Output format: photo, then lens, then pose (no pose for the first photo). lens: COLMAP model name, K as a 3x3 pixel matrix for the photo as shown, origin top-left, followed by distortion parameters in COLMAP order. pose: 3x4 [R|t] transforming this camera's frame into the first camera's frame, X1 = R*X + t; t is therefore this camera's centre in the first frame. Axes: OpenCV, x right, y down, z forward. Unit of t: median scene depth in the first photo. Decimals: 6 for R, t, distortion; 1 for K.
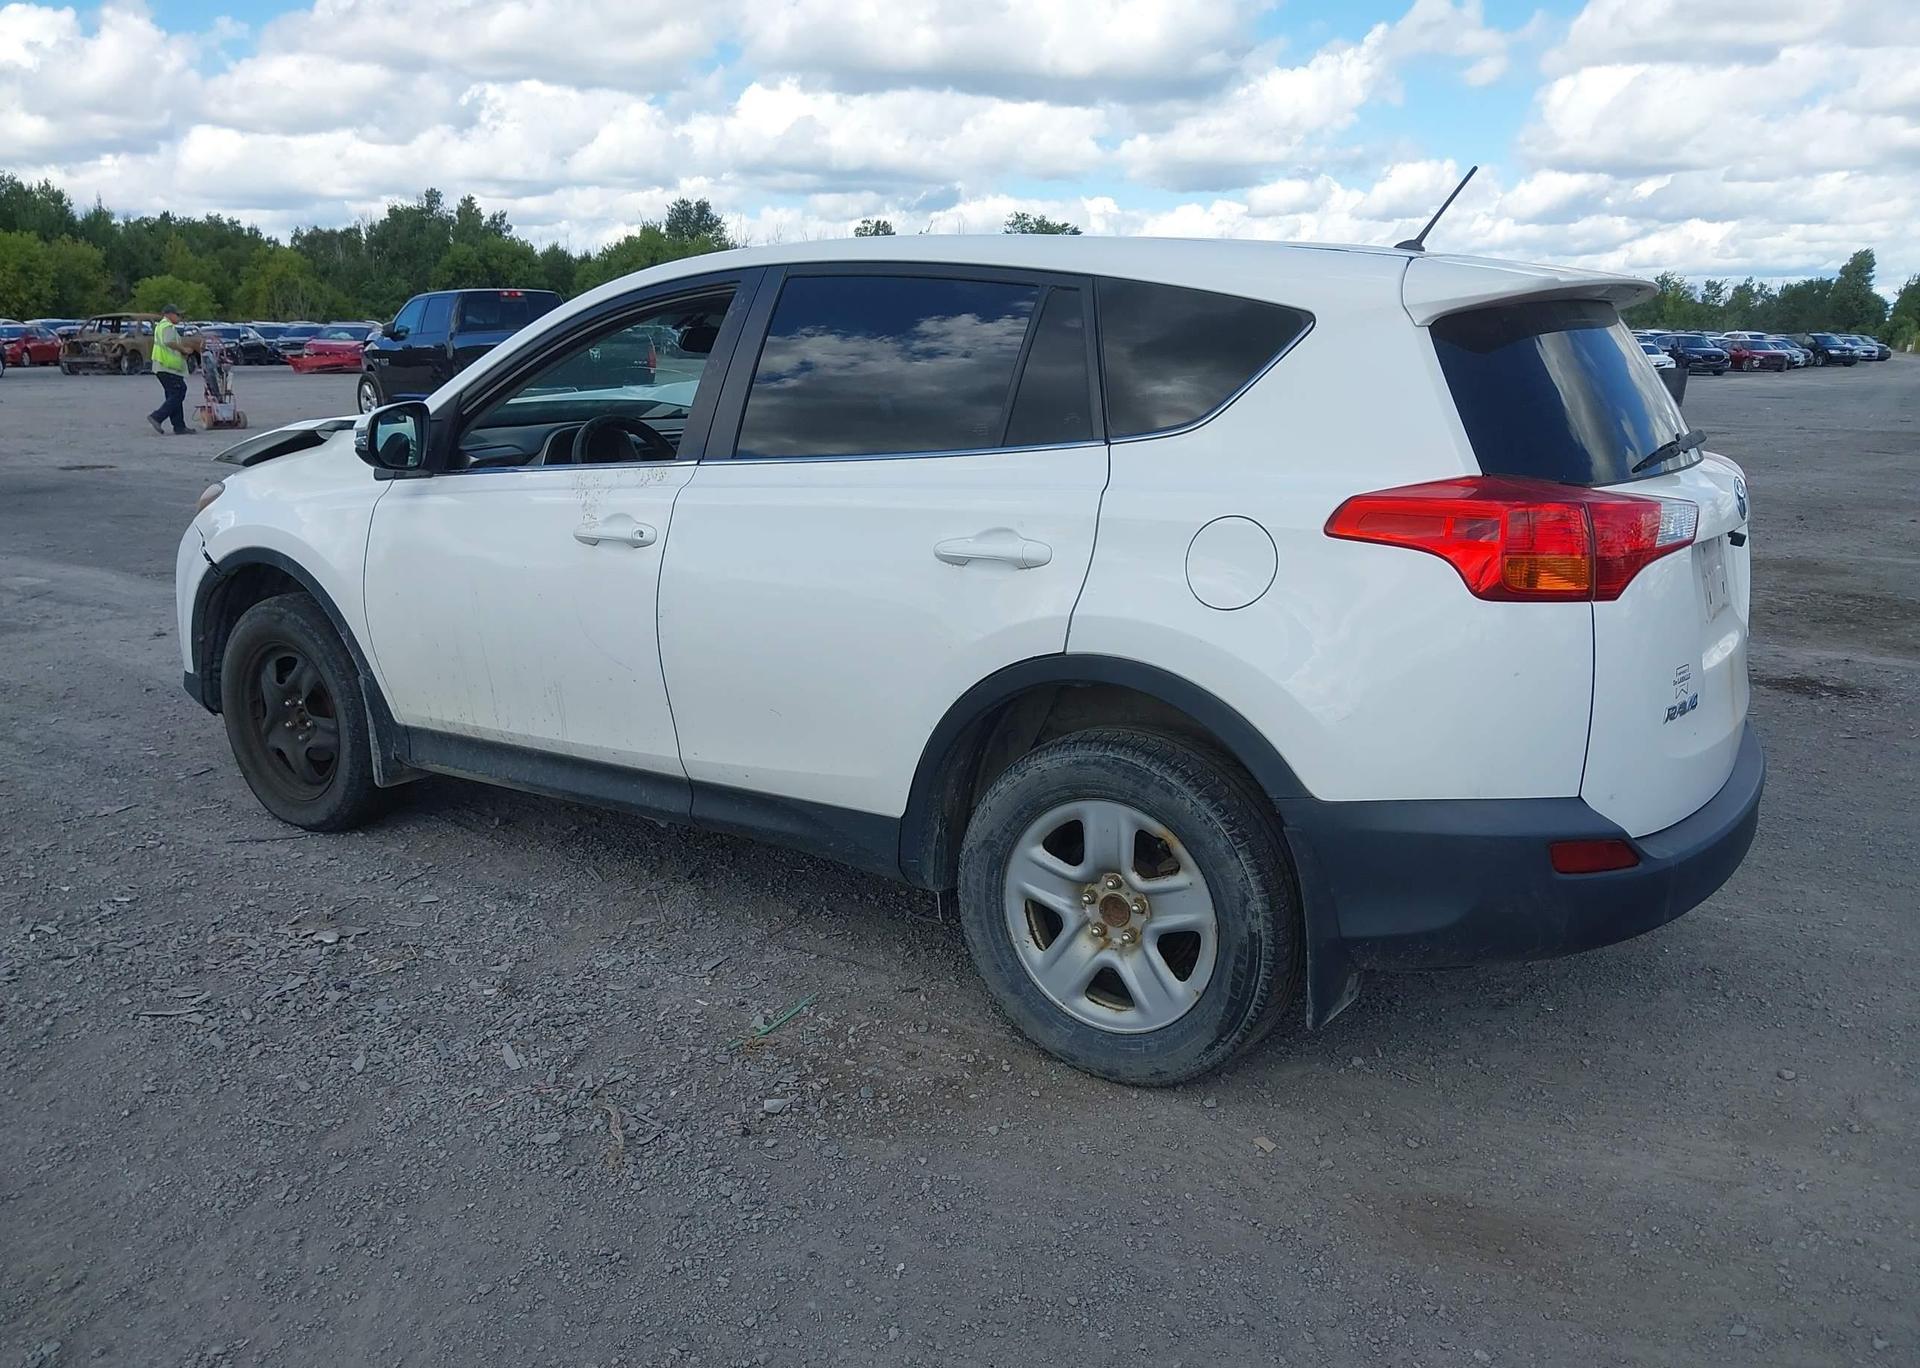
lens RADIAL K [[1549.7, 0, 960.0], [0, 1549.7, 684.0], [0, 0, 1]] dist [0.006184, -0.006498]
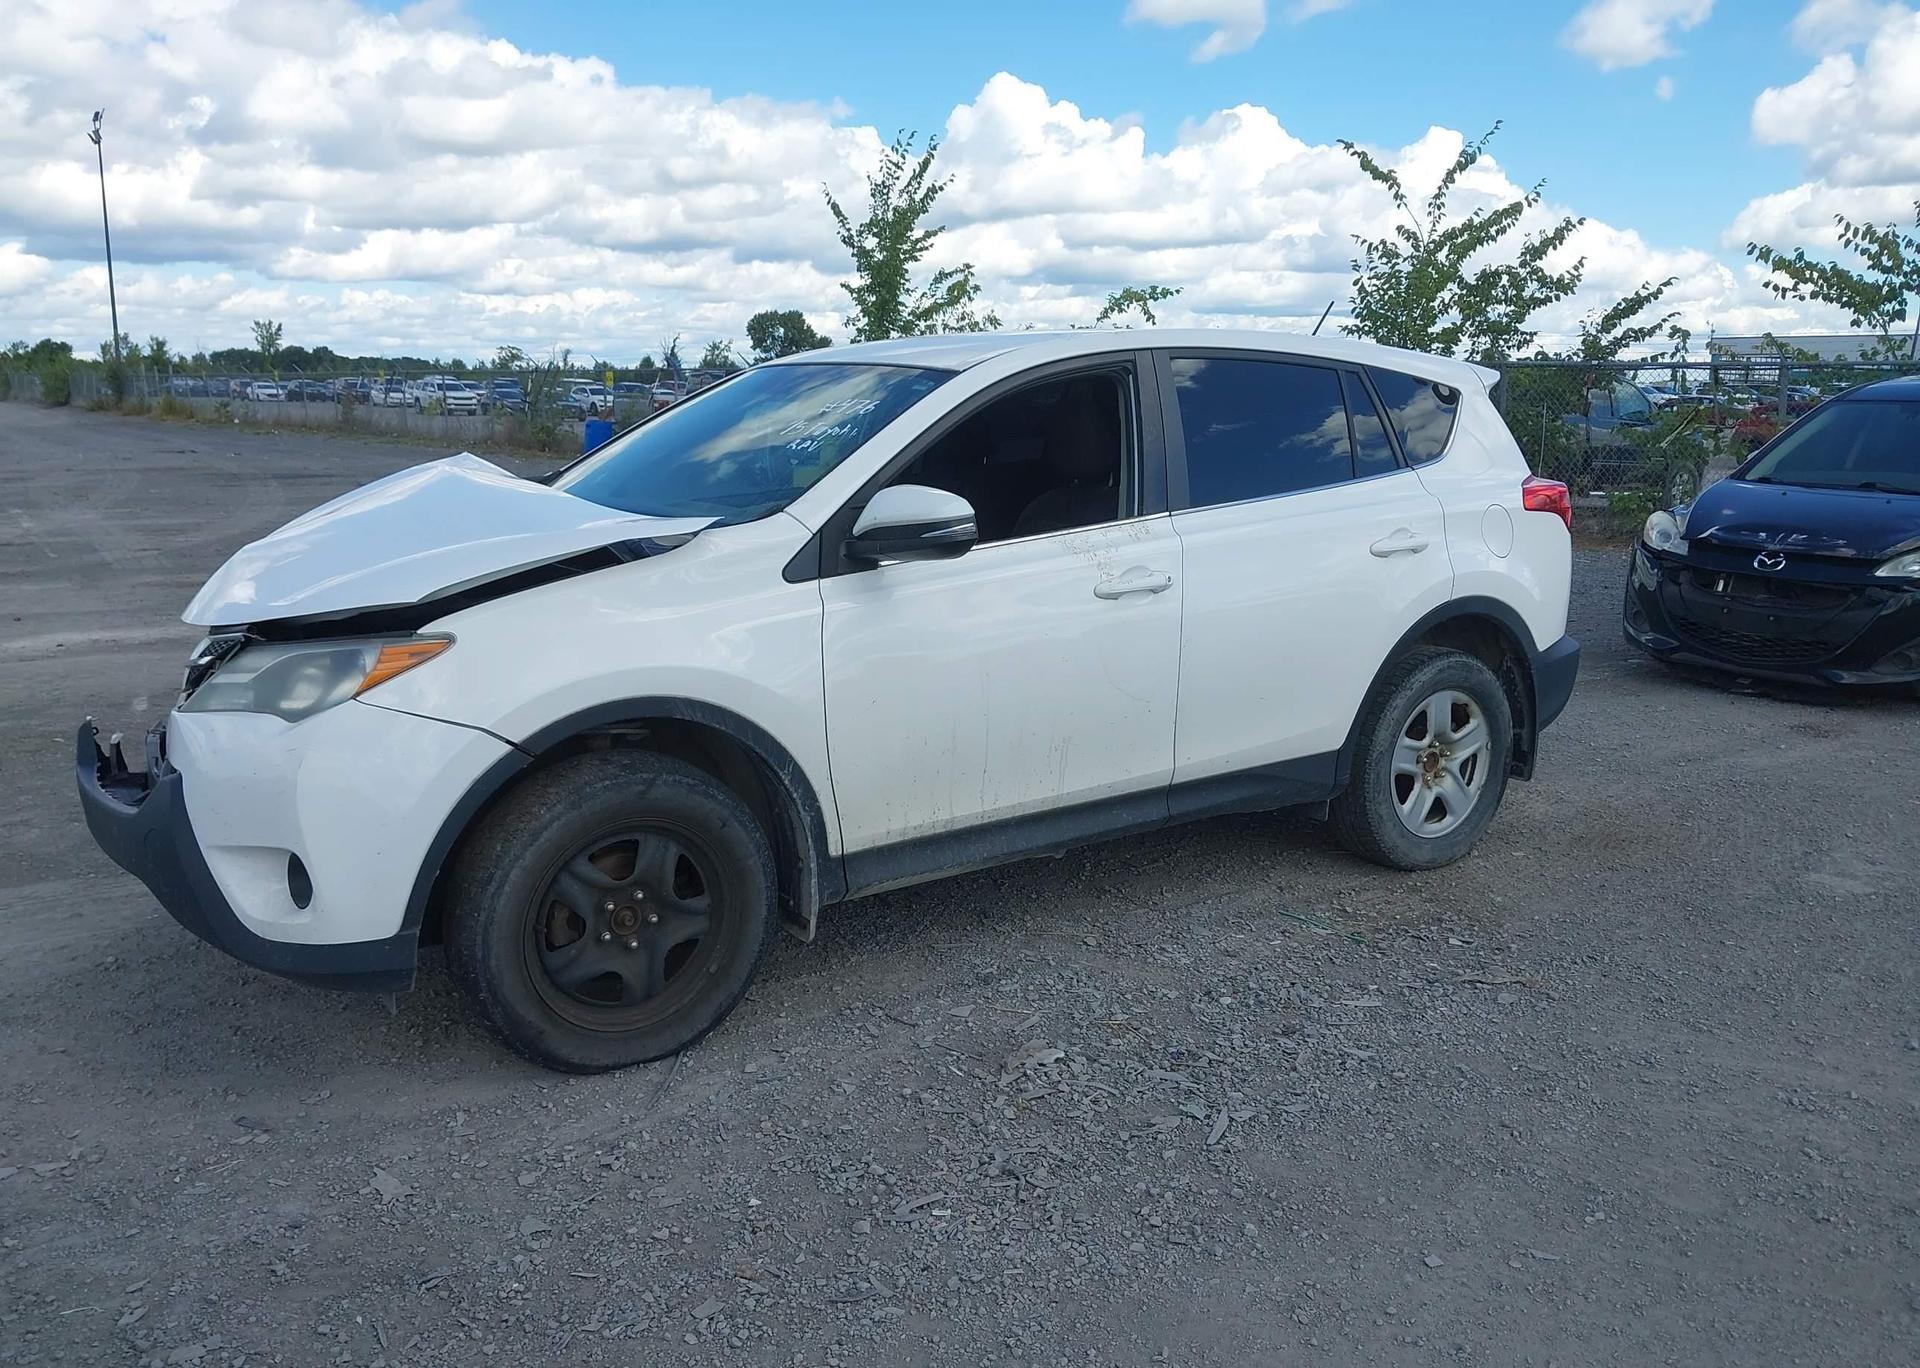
lens RADIAL K [[1575.9, 0, 971.4], [0, 1575.9, 664.1], [0, 0, 1]] dist [0.002638, 0.006233]
pose [[0.359270, -0.165221, 0.918492, -1.057757], [0.202956, 0.974480, 0.095905, -0.139291], [-0.910897, 0.151958, 0.383634, 0.545622]]
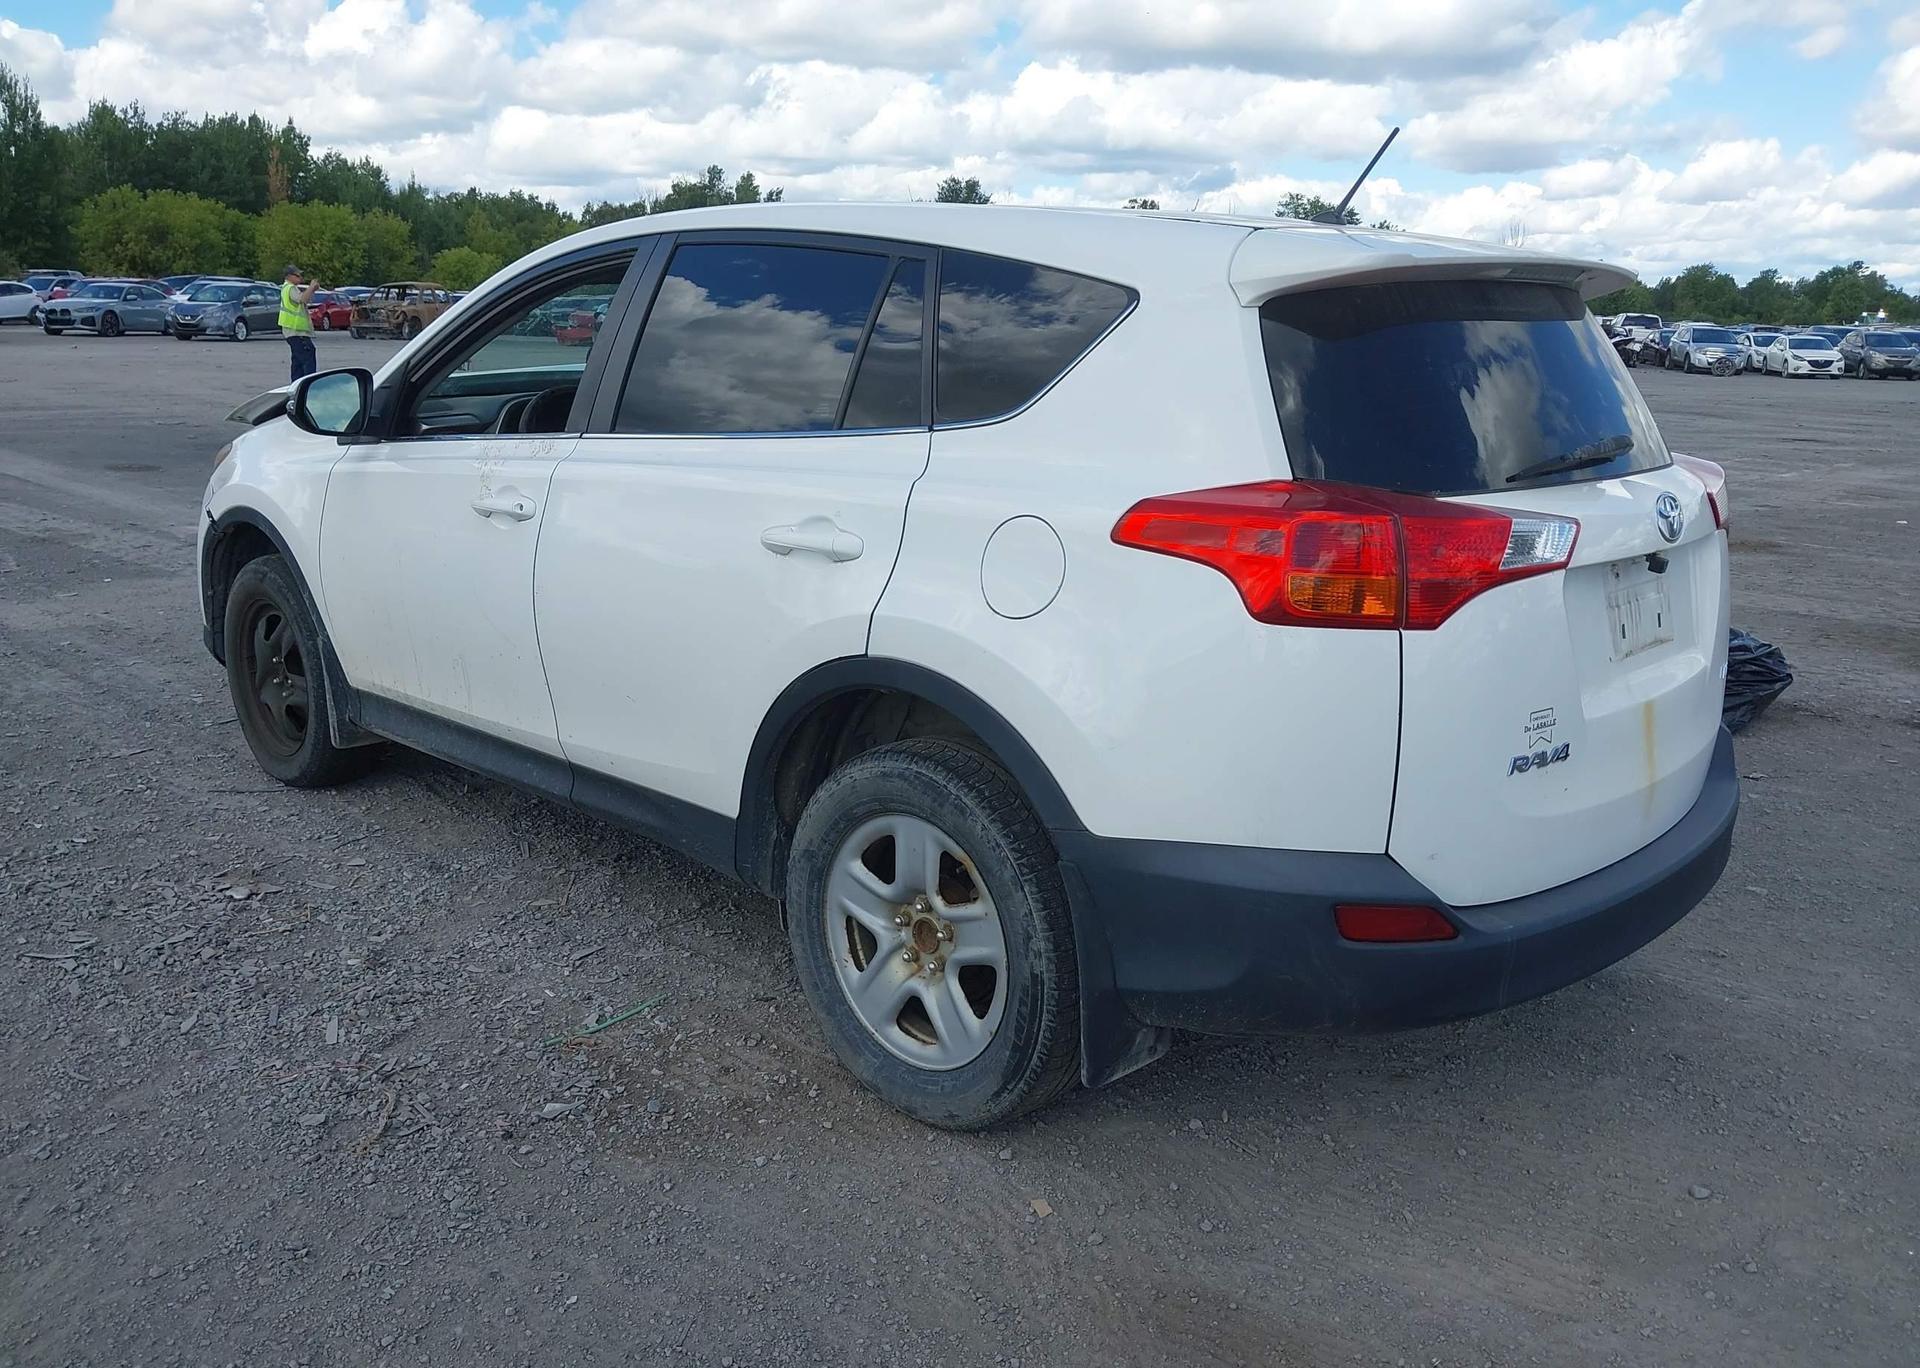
lens RADIAL K [[1556.0, 0, 971.4], [0, 1556.0, 670.9], [0, 0, 1]] dist [-0.001117, 0.013257]
pose [[0.984942, 0.056726, -0.163312, 0.184872], [-0.056244, 0.998388, 0.007581, -0.013835], [0.163479, 0.001718, 0.986545, 0.061017]]
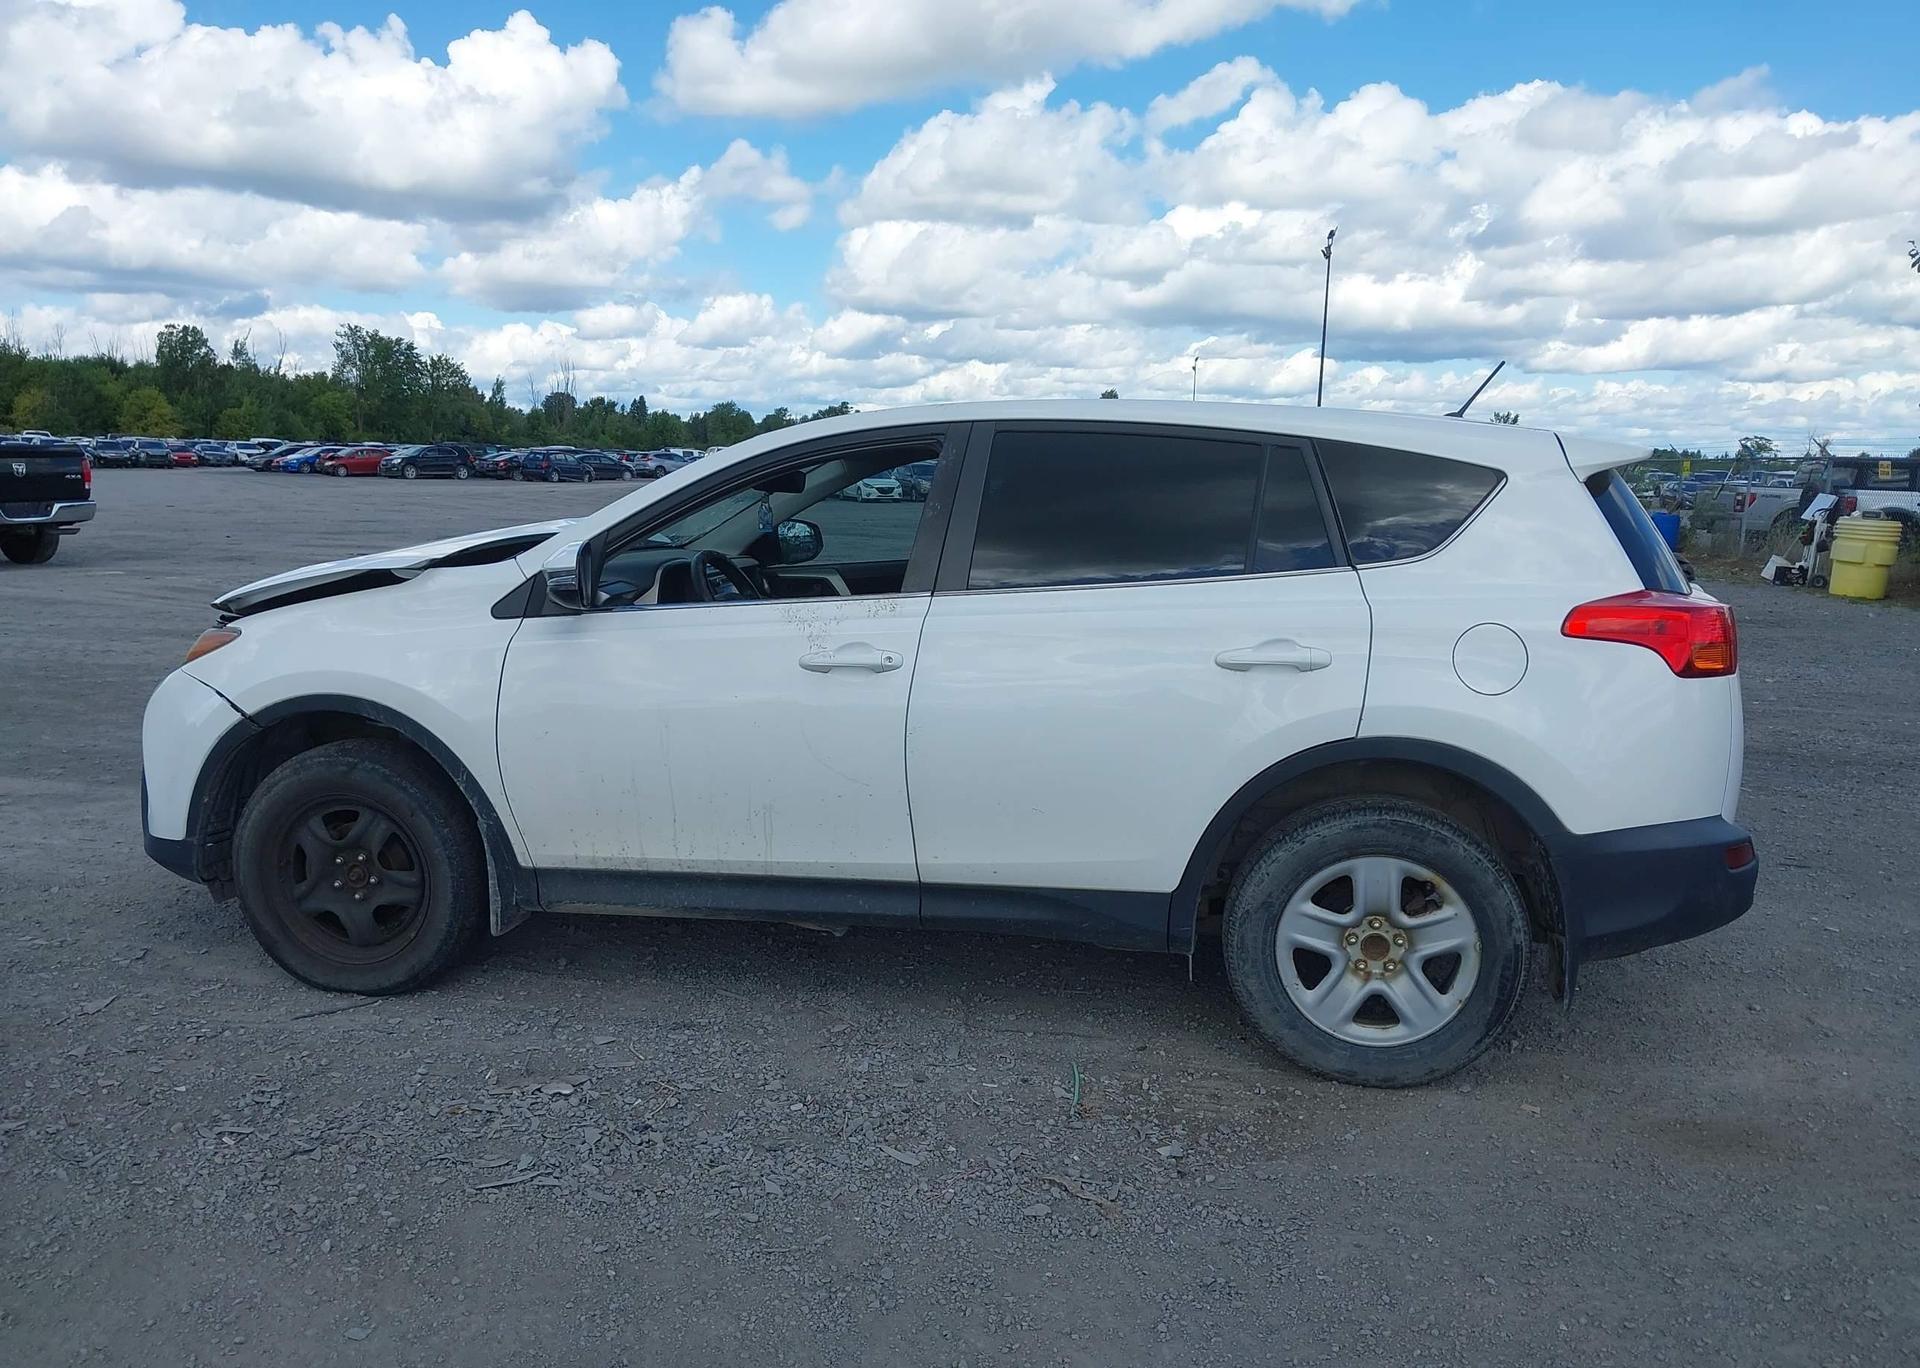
lens RADIAL K [[1572.6, 0, 925.3], [0, 1572.6, 683.4], [0, 0, 1]] dist [0.000101, 0.001118]
pose [[0.910683, -0.045254, 0.410621, -0.501135], [0.076536, 0.995256, -0.060057, -0.009673], [-0.405955, 0.086120, 0.909826, -0.006525]]
